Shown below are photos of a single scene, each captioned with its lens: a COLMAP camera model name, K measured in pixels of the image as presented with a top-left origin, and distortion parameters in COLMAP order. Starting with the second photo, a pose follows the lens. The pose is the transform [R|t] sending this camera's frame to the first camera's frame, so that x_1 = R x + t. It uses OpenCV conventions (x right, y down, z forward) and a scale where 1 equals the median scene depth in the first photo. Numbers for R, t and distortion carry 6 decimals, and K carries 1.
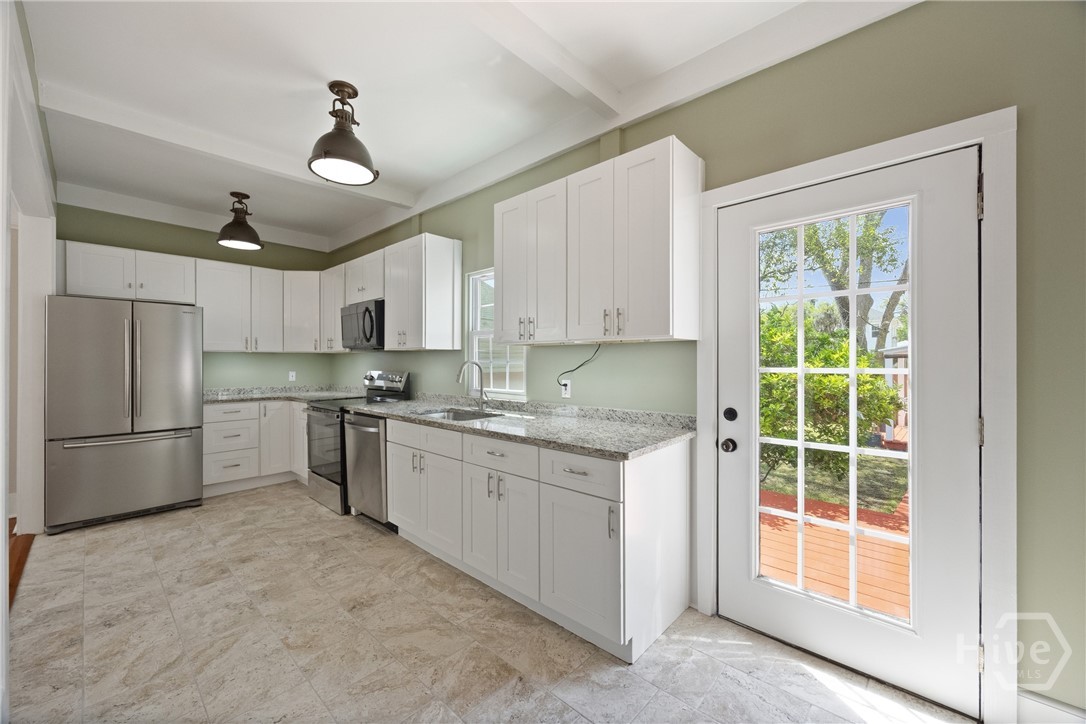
lens RADIAL K [[421.9, 0, 543.4], [0, 421.9, 358.9], [0, 0, 1]] dist [-0.006357, 0.000320]
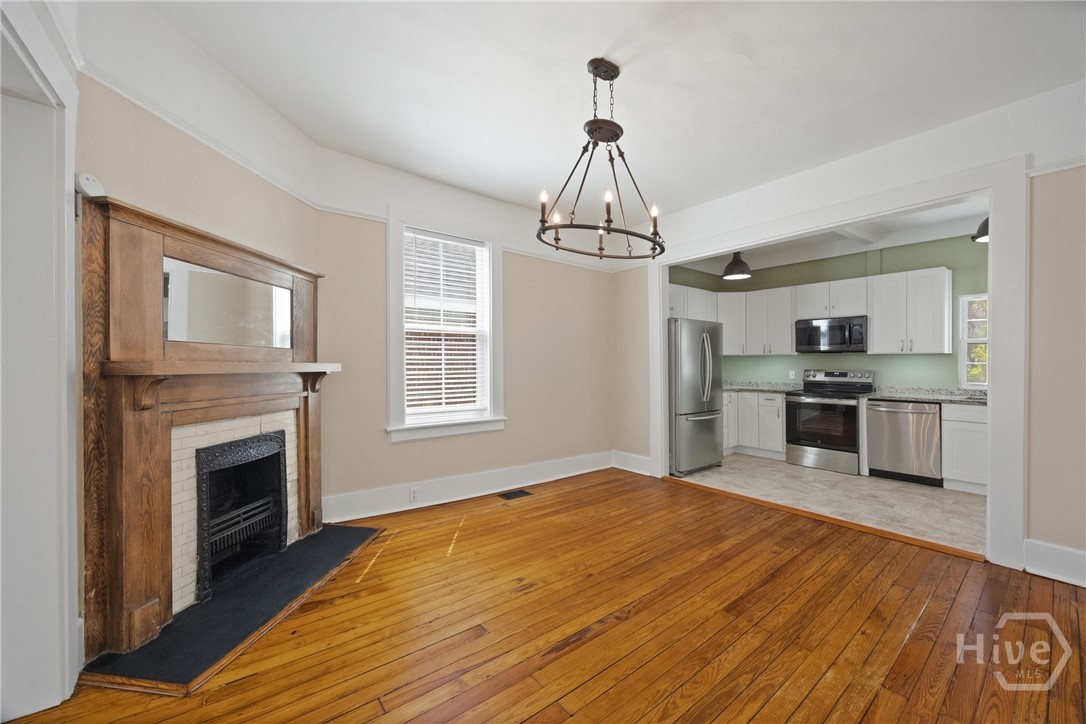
lens RADIAL K [[421.9, 0, 547.9], [0, 421.9, 360.4], [0, 0, 1]] dist [-0.006357, 0.000320]
pose [[0.984692, 0.000003, -0.174304, -1.205504], [0.000295, 0.999999, 0.001682, -0.001798], [0.174304, -0.001708, 0.984690, -0.500044]]
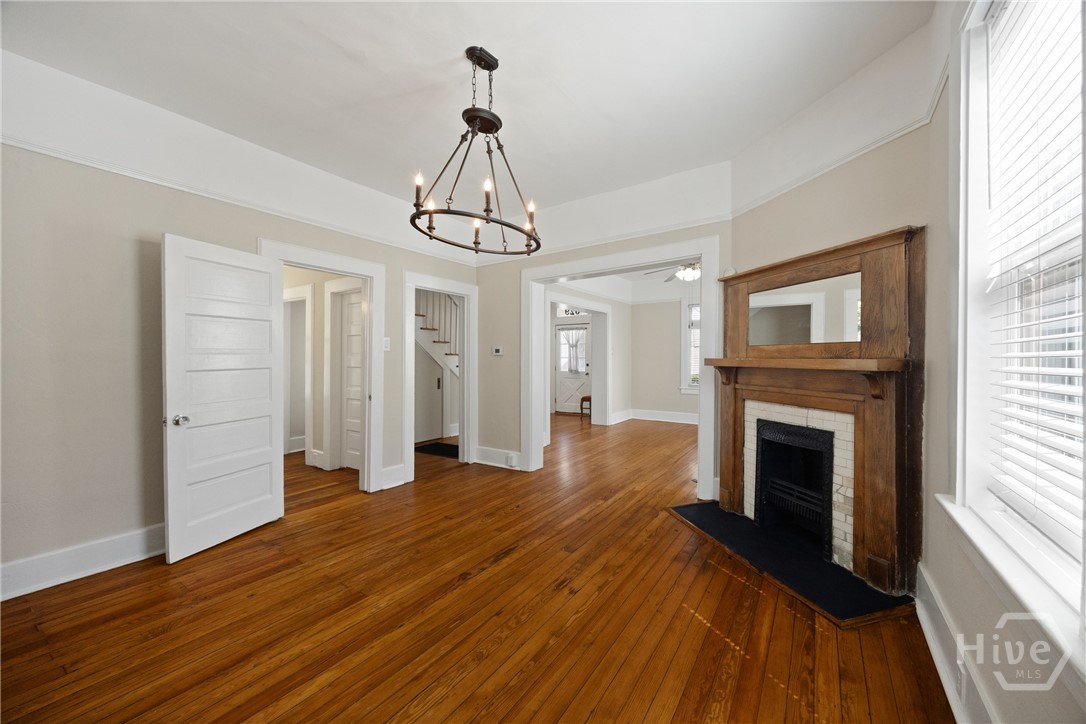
lens RADIAL K [[421.9, 0, 543.4], [0, 421.9, 364.5], [0, 0, 1]] dist [-0.006357, 0.000320]
pose [[-0.990889, -0.000708, -0.134678, -1.237629], [-0.001092, 0.999996, 0.002777, 0.010547], [0.134676, 0.002899, -0.990885, 0.745932]]
